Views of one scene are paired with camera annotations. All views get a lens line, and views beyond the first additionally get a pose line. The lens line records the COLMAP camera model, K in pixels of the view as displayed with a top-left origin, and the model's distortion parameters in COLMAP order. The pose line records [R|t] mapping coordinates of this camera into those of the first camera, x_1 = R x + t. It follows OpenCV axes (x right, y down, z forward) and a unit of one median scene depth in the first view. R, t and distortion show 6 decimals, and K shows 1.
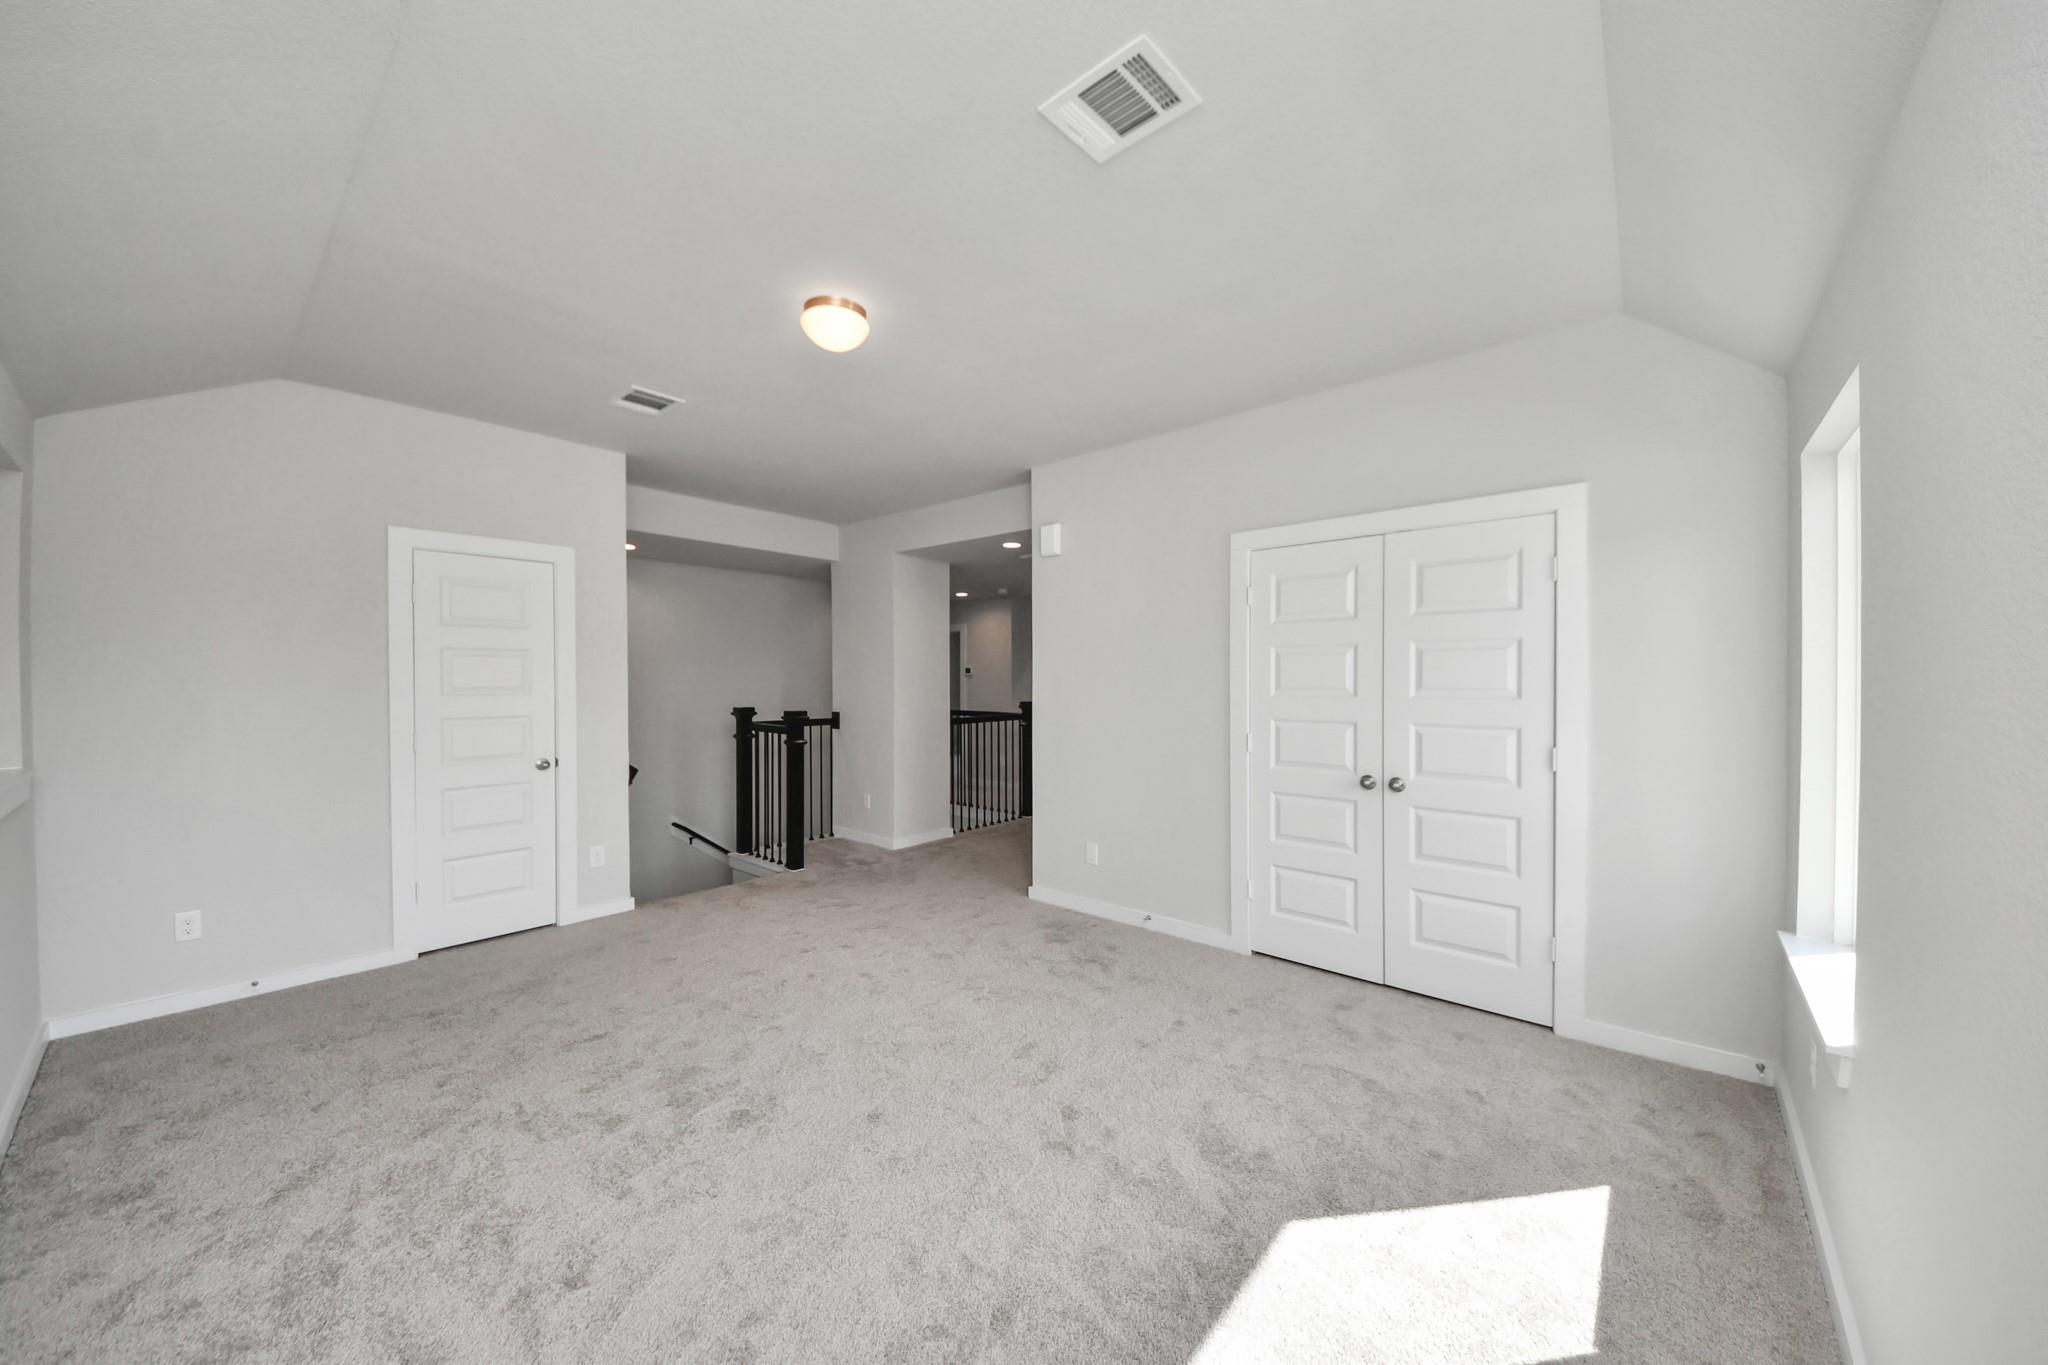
lens RADIAL K [[711.5, 0, 1010.3], [0, 711.5, 683.6], [0, 0, 1]] dist [0.032658, -0.019150]
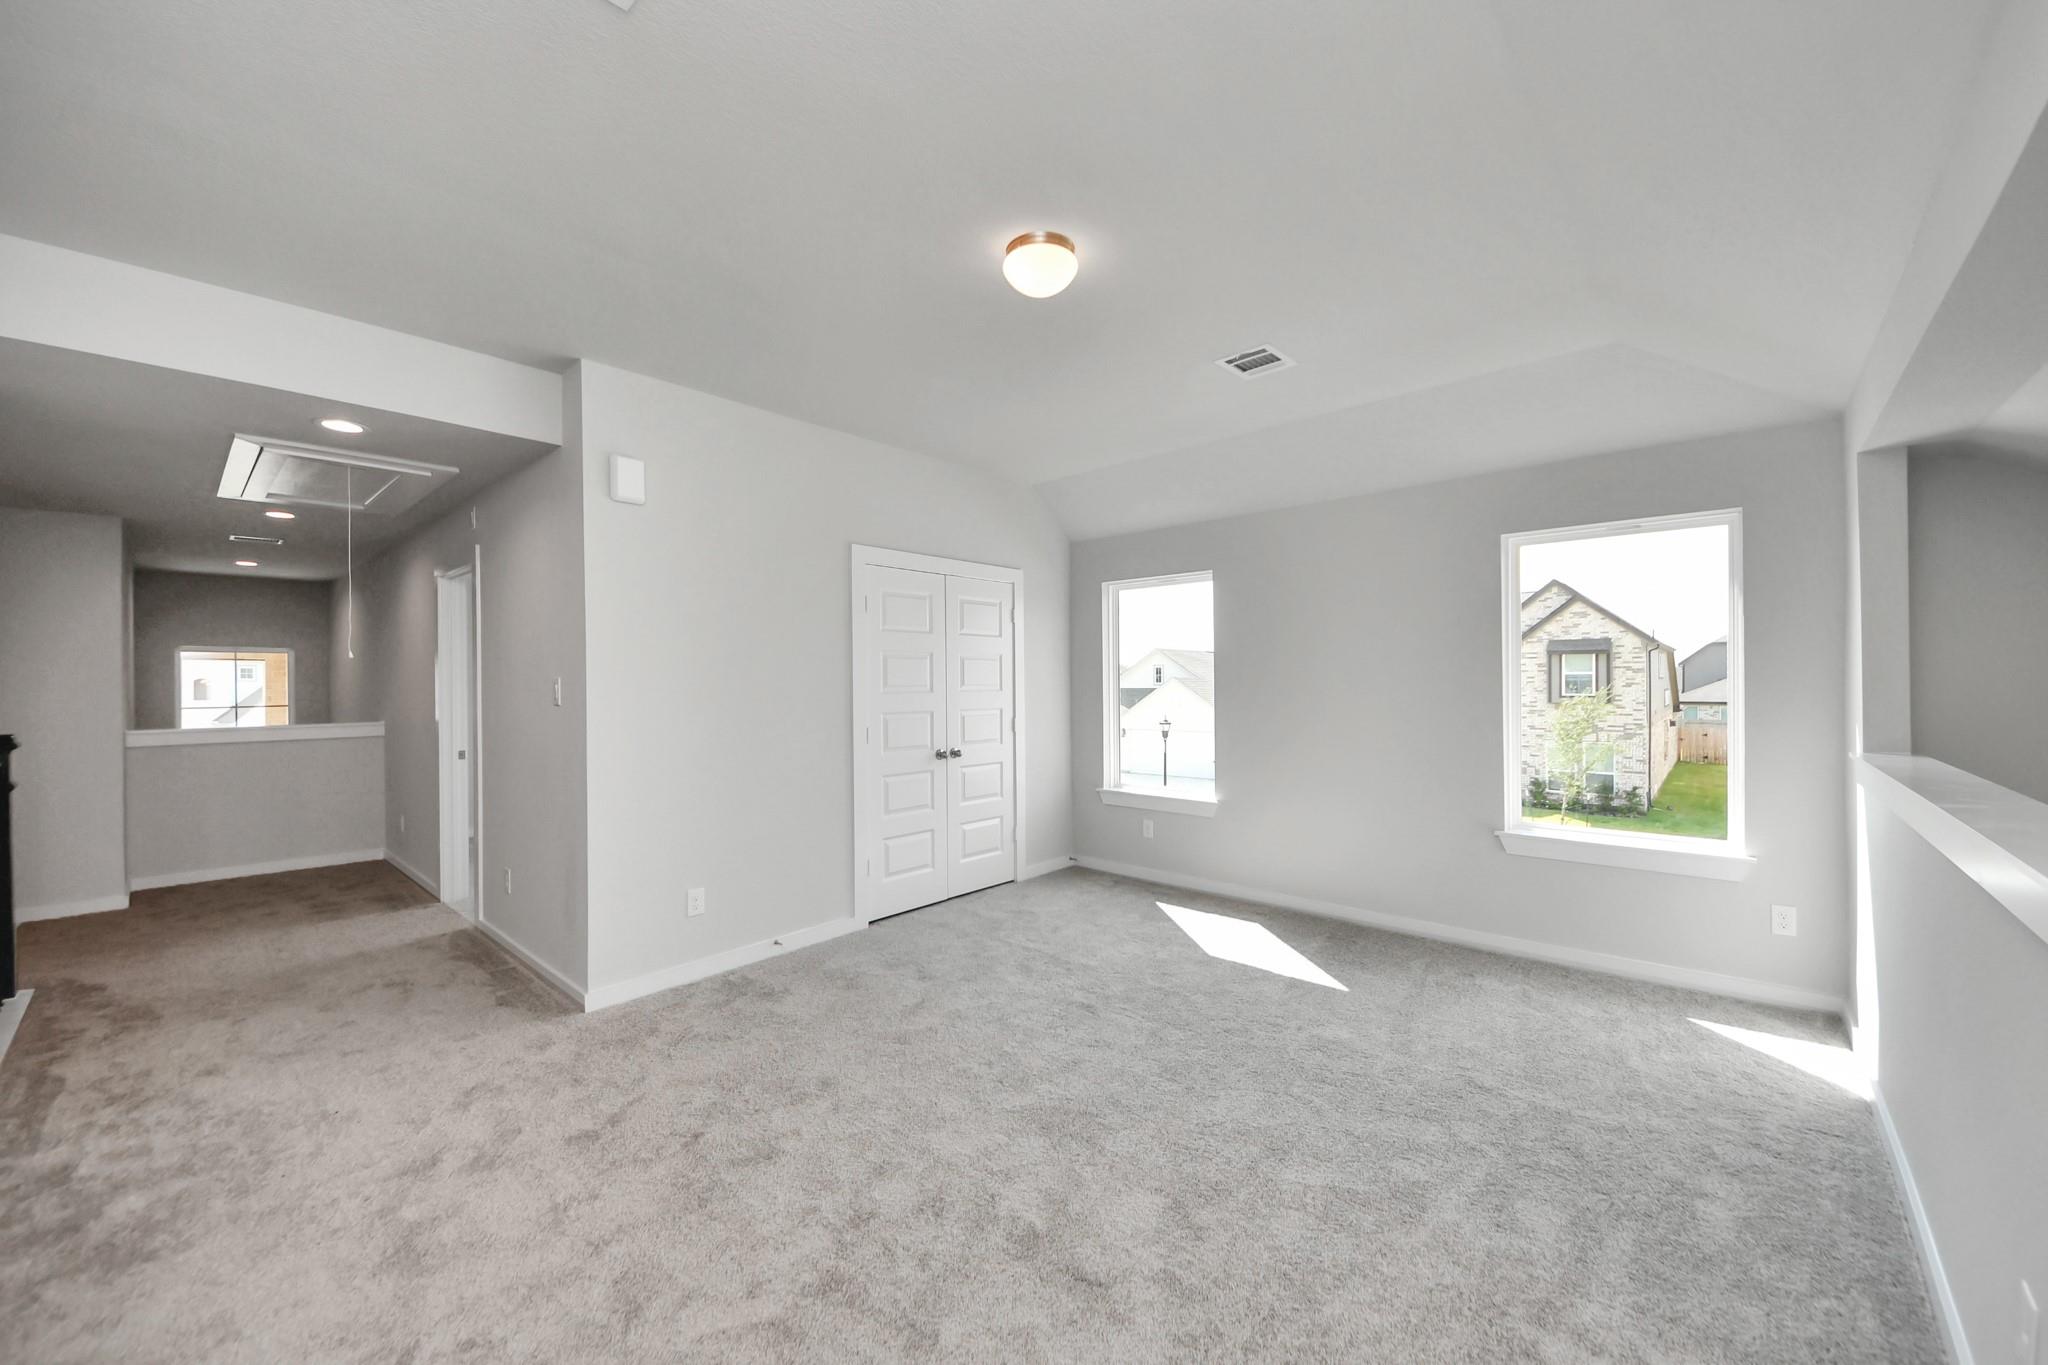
lens RADIAL K [[771.8, 0, 1000.2], [0, 771.8, 685.8], [0, 0, 1]] dist [0.023300, -0.015903]
pose [[0.026598, -0.000371, 0.999646, -0.950619], [0.014199, 0.999899, -0.000007, 0.009061], [-0.999545, 0.014194, 0.026601, 0.839811]]
